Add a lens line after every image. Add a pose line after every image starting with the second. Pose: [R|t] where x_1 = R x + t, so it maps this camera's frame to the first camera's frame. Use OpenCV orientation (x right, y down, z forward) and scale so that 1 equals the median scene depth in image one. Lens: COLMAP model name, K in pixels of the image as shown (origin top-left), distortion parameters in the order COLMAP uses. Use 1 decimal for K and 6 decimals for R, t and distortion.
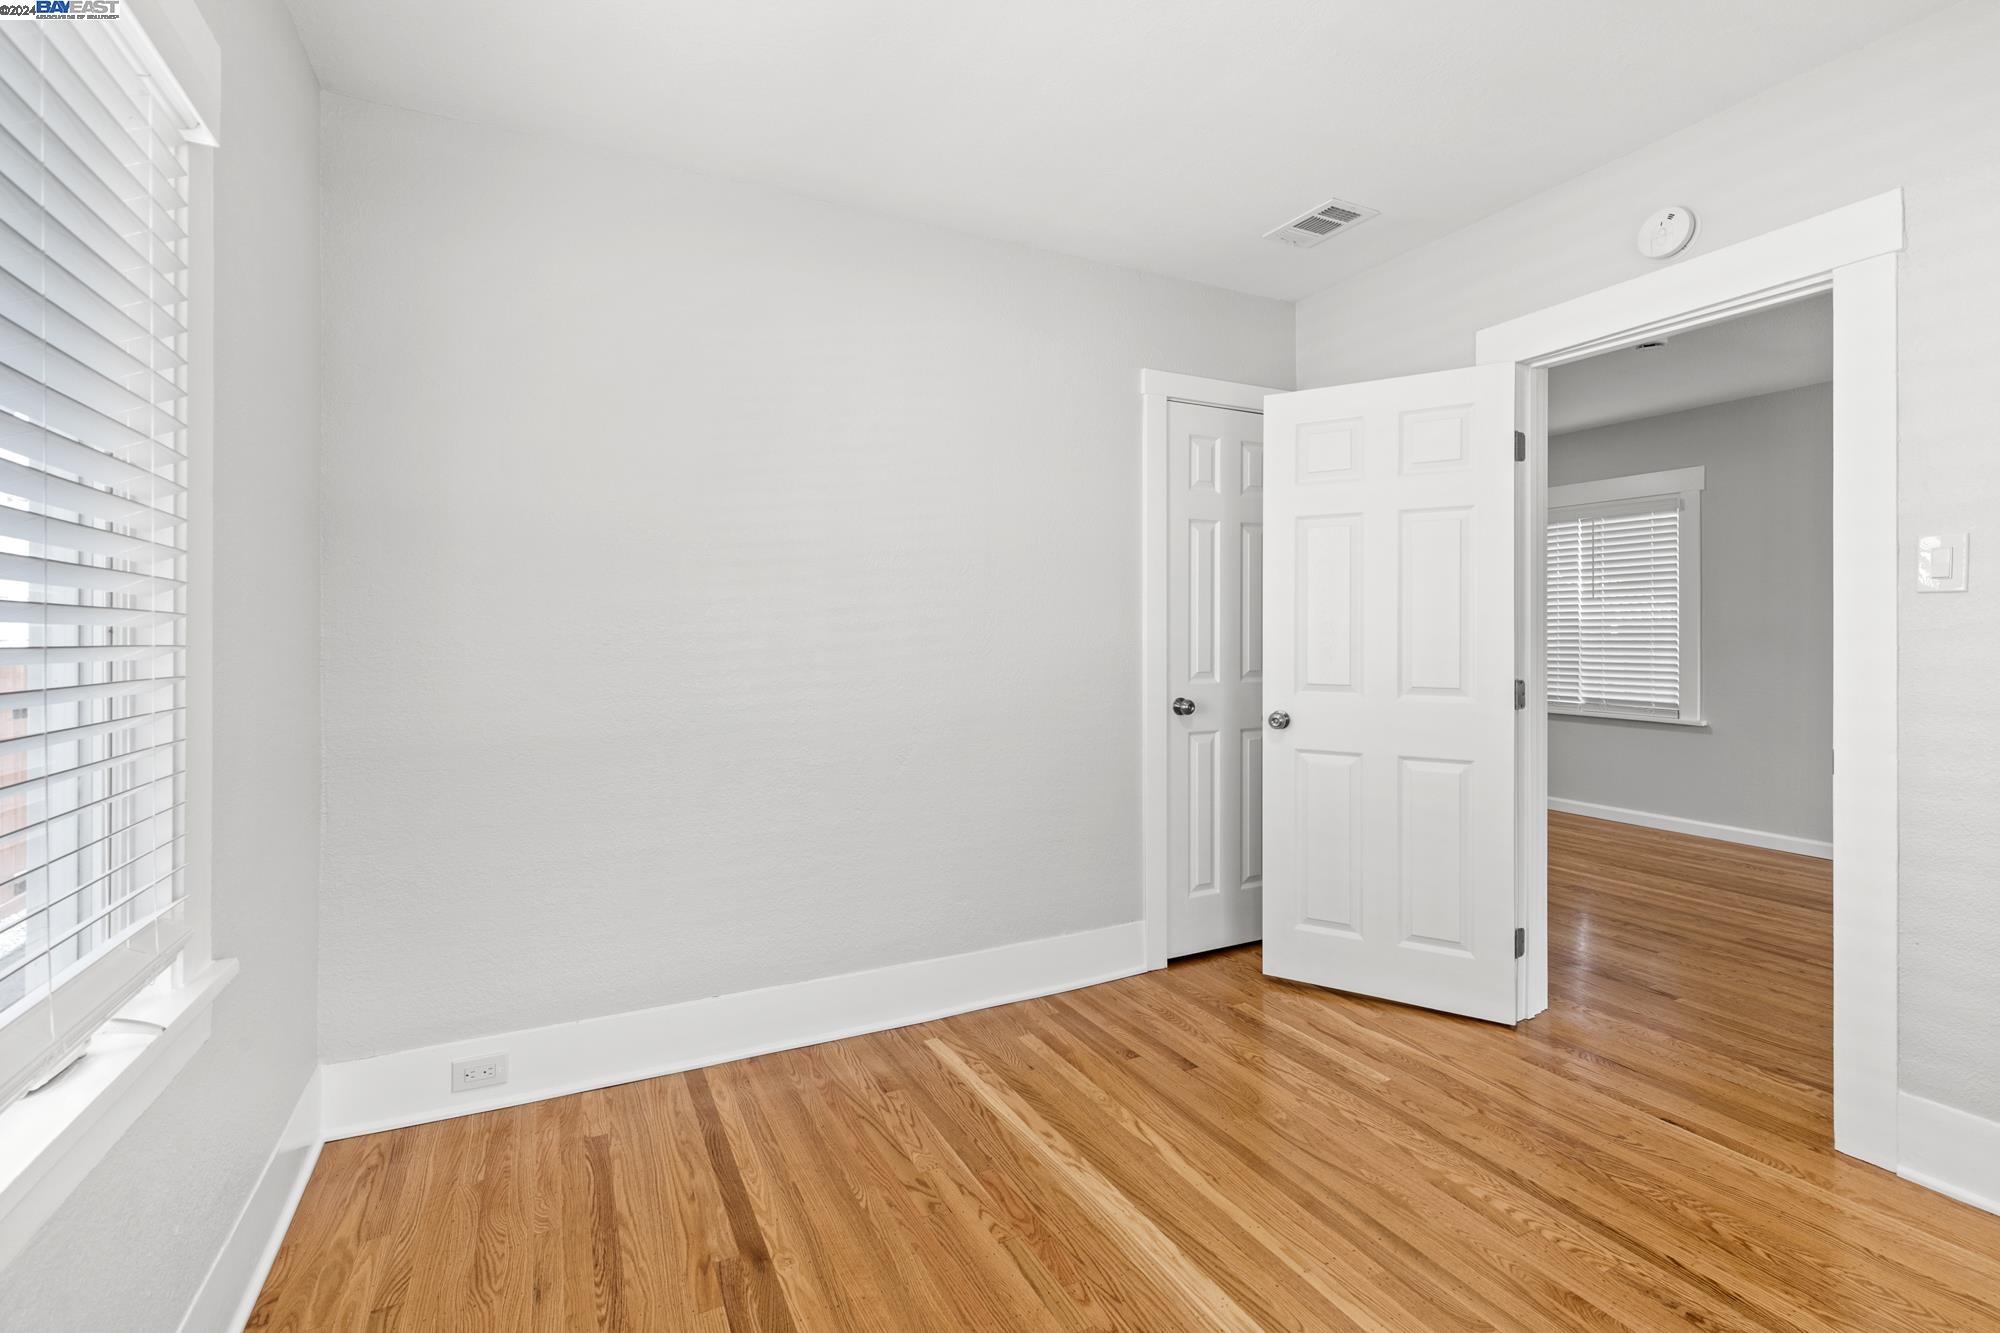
lens RADIAL K [[910.3, 0, 1002.1], [0, 910.3, 640.8], [0, 0, 1]] dist [0.008857, -0.002380]
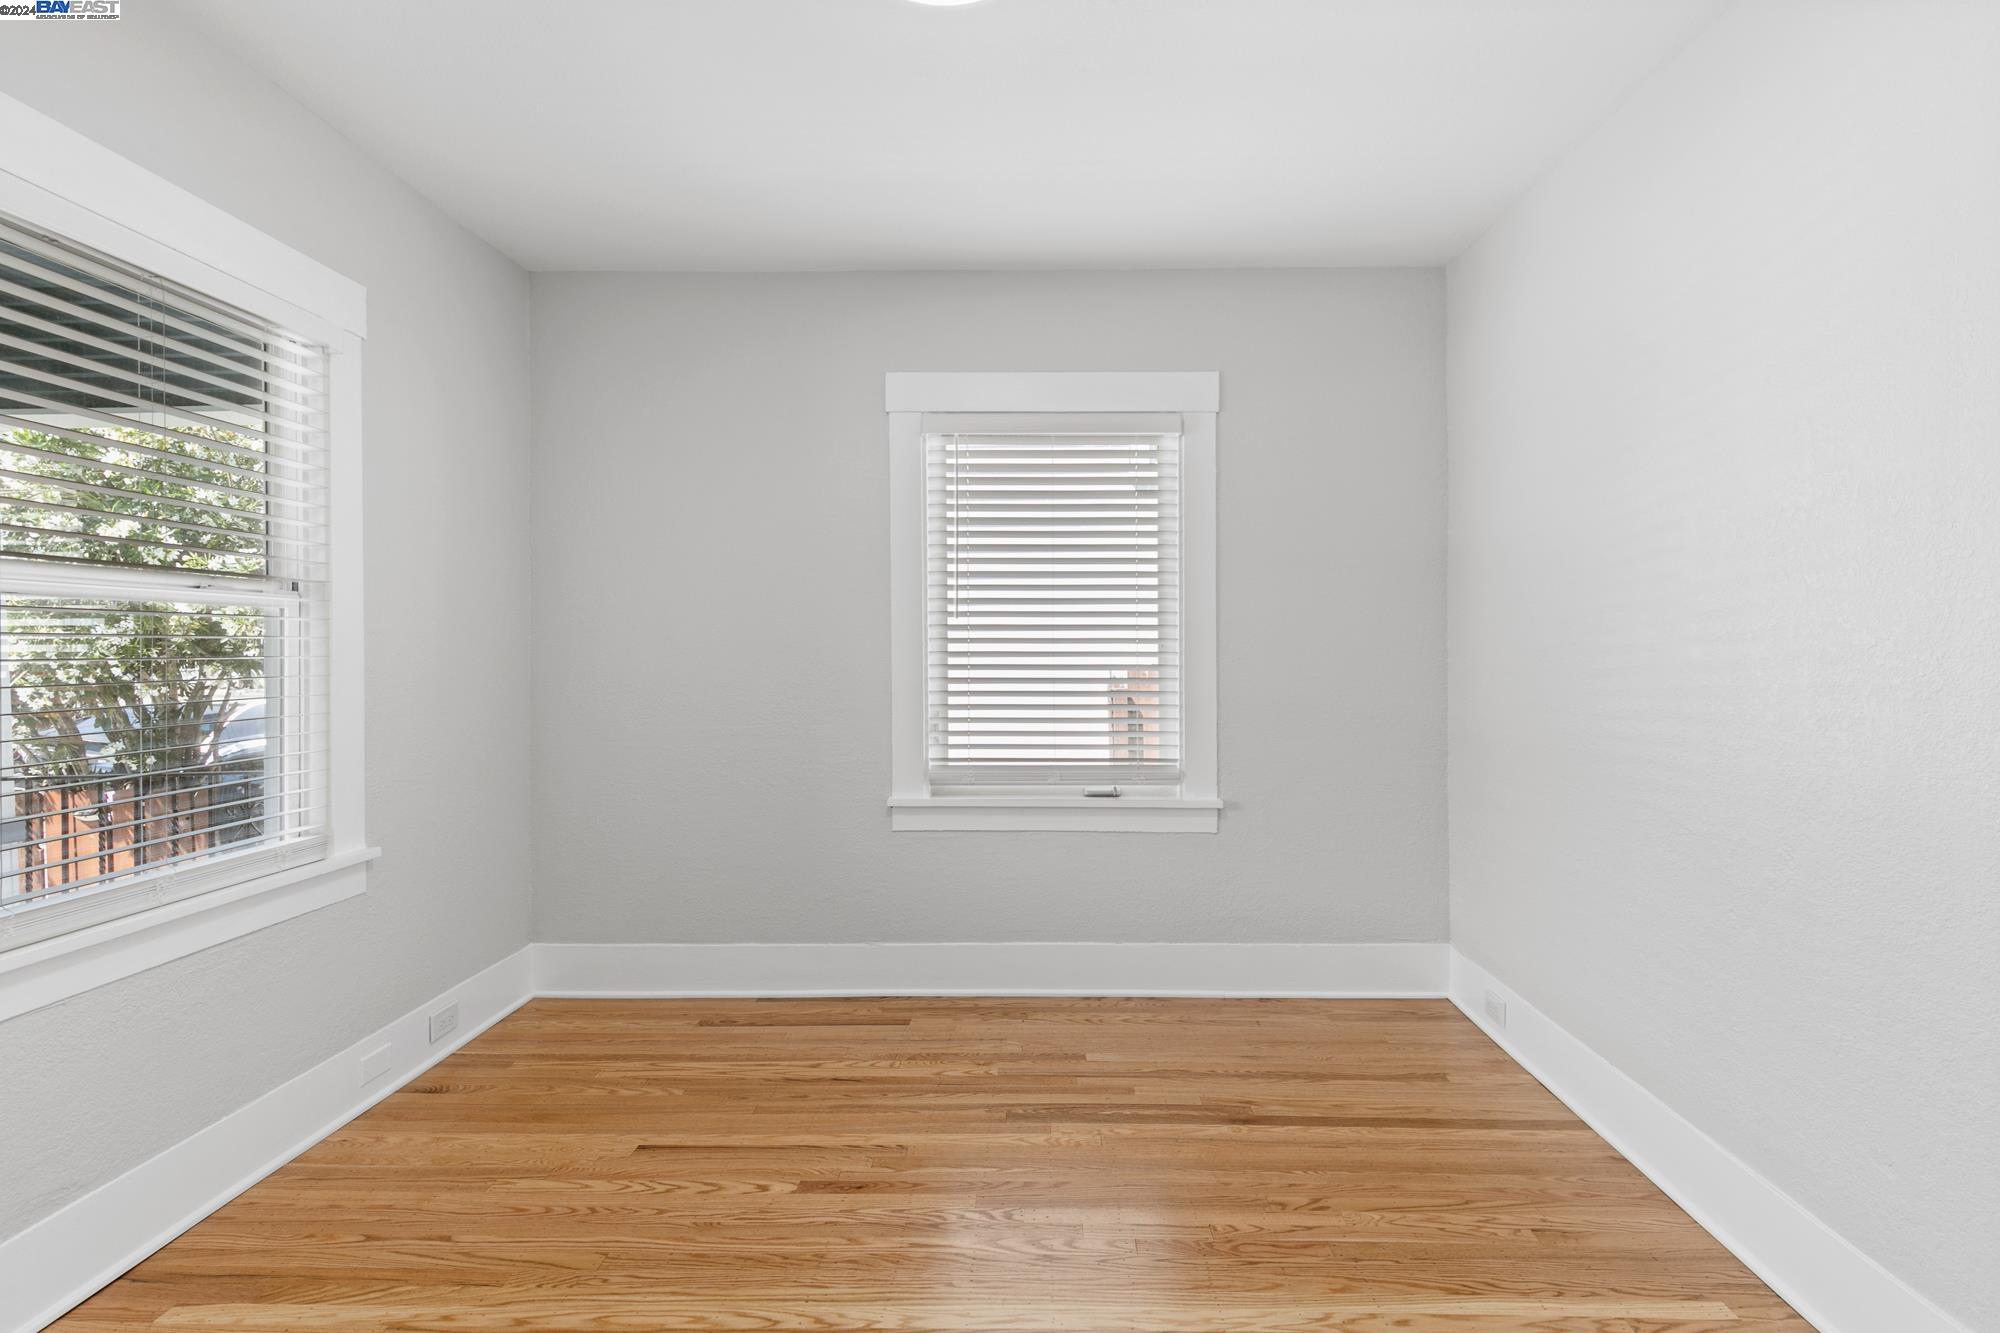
lens RADIAL K [[910.3, 0, 1009.3], [0, 910.3, 656.7], [0, 0, 1]] dist [0.008857, -0.002380]
pose [[-0.461670, 0.020438, -0.886816, 0.923064], [0.000373, 0.999739, 0.022846, -0.026547], [0.887052, 0.010216, -0.461557, 1.136161]]
